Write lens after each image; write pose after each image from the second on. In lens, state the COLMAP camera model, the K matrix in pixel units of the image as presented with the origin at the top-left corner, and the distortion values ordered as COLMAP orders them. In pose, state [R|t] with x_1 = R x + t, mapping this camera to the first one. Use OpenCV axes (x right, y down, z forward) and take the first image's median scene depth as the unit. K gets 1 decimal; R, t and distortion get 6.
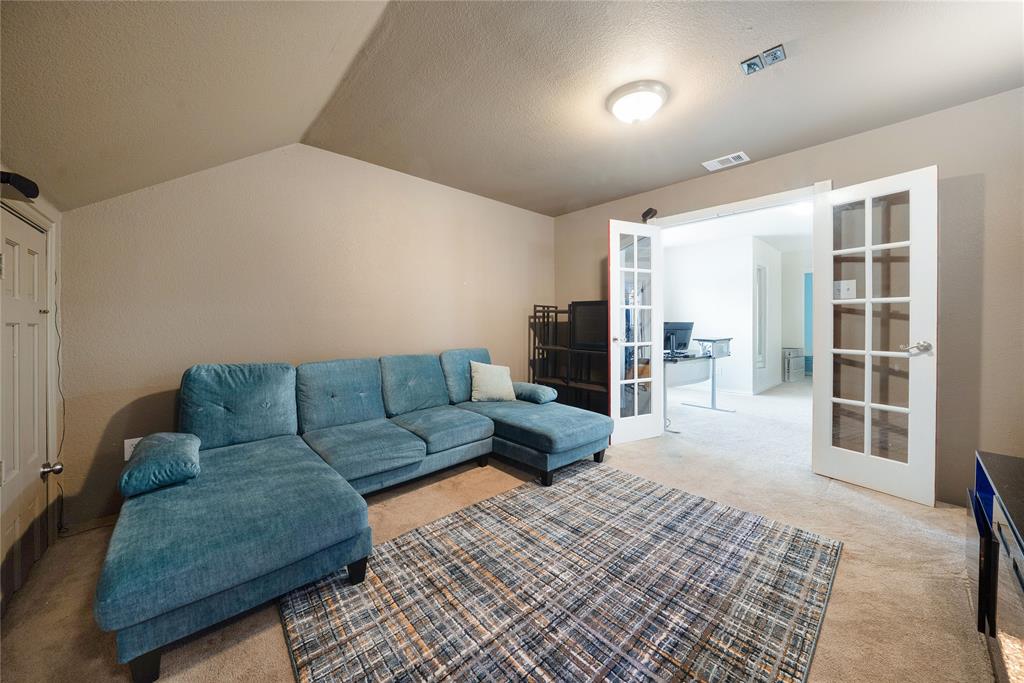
lens RADIAL K [[358.7, 0, 507.7], [0, 358.7, 320.5], [0, 0, 1]] dist [-0.015152, -0.000024]
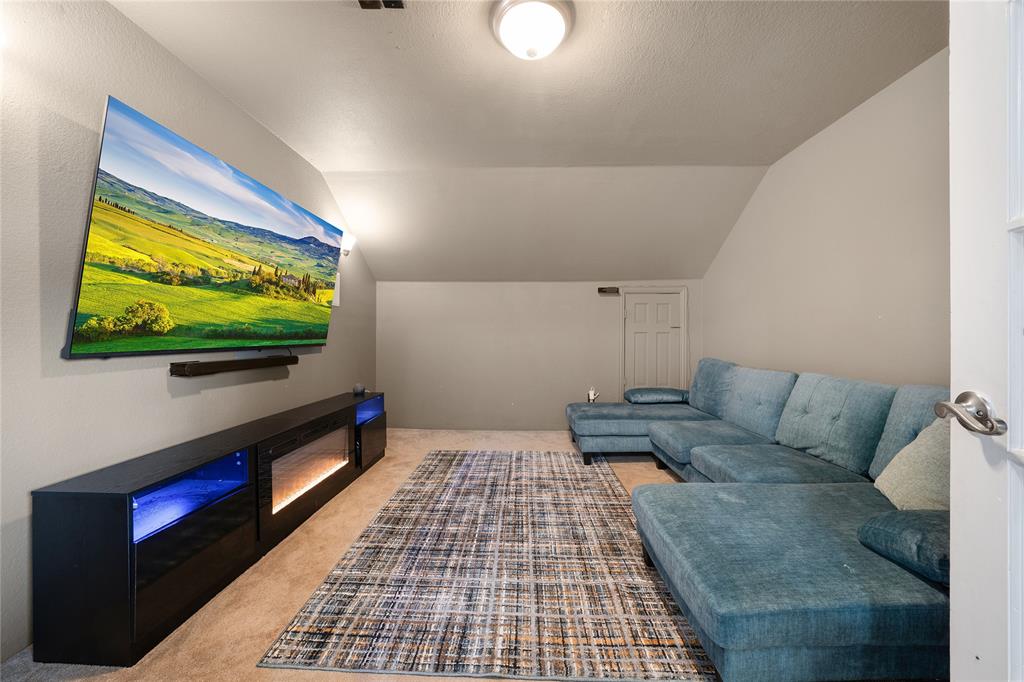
lens RADIAL K [[358.7, 0, 513.5], [0, 358.7, 337.8], [0, 0, 1]] dist [-0.015152, -0.000024]
pose [[-0.687633, -0.003957, -0.726048, 1.063963], [-0.001089, 0.999990, -0.004418, 0.047597], [0.726058, -0.002247, -0.687630, 1.734830]]
